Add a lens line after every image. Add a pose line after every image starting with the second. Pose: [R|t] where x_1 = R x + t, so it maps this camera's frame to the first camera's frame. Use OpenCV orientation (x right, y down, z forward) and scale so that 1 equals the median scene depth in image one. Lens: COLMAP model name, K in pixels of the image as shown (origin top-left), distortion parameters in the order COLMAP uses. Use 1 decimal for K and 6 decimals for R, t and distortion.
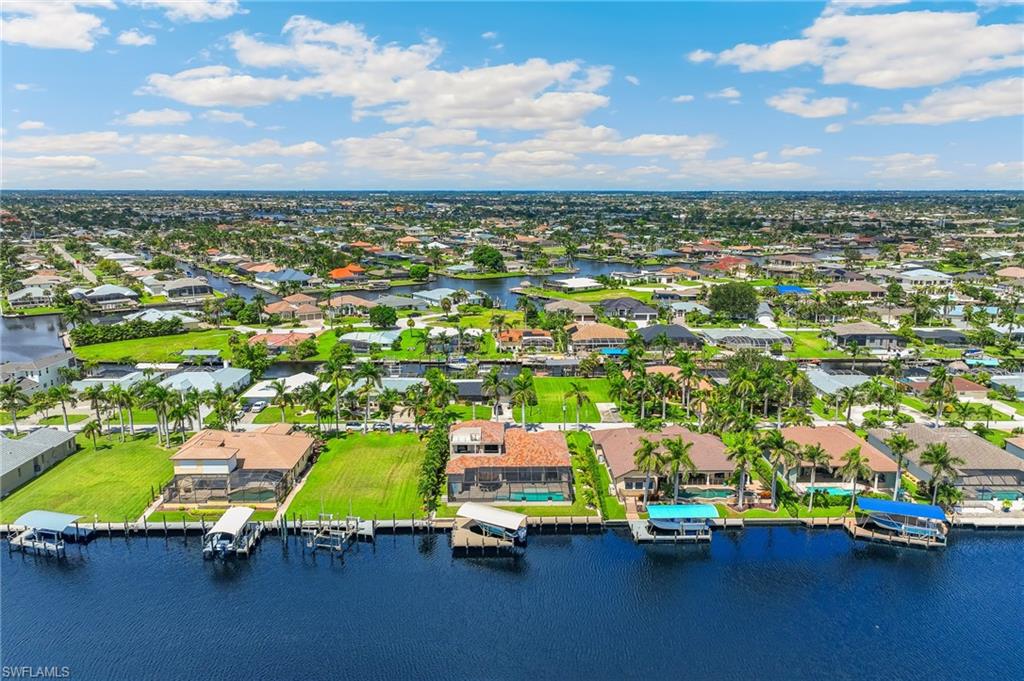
lens RADIAL K [[712.0, 0, 512.0], [0, 712.0, 340.5], [0, 0, 1]] dist [0.007422, 0.004155]
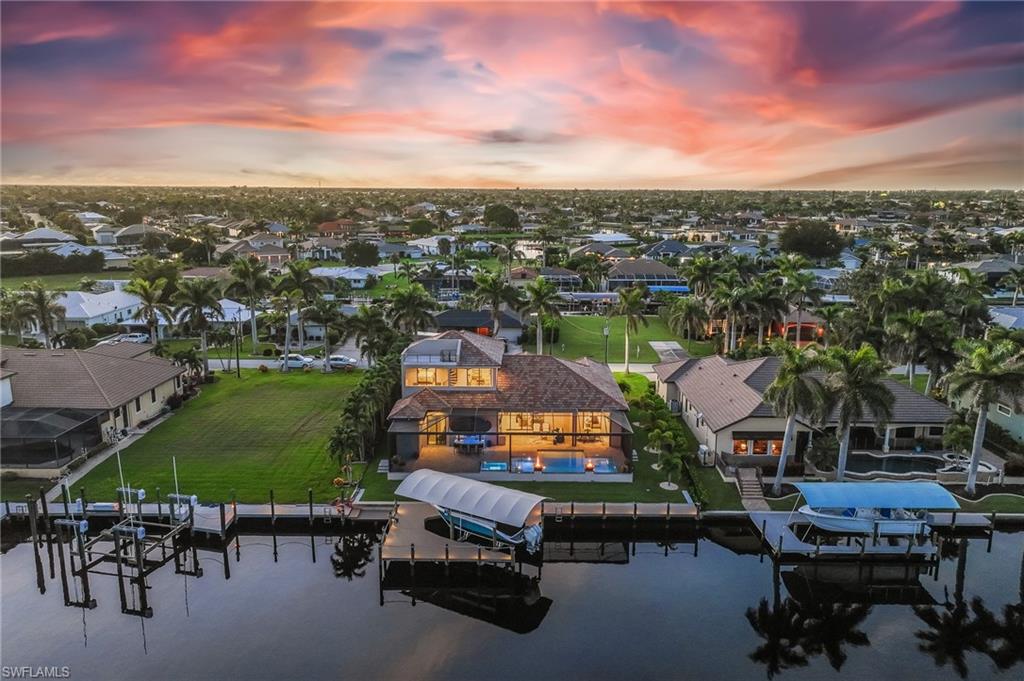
lens RADIAL K [[712.0, 0, 512.0], [0, 712.0, 340.5], [0, 0, 1]] dist [0.007422, 0.004155]
pose [[0.999661, 0.009938, -0.024082, 0.008768], [-0.009953, 0.999950, -0.000498, 0.123101], [0.024075, 0.000738, 0.999710, 0.457461]]
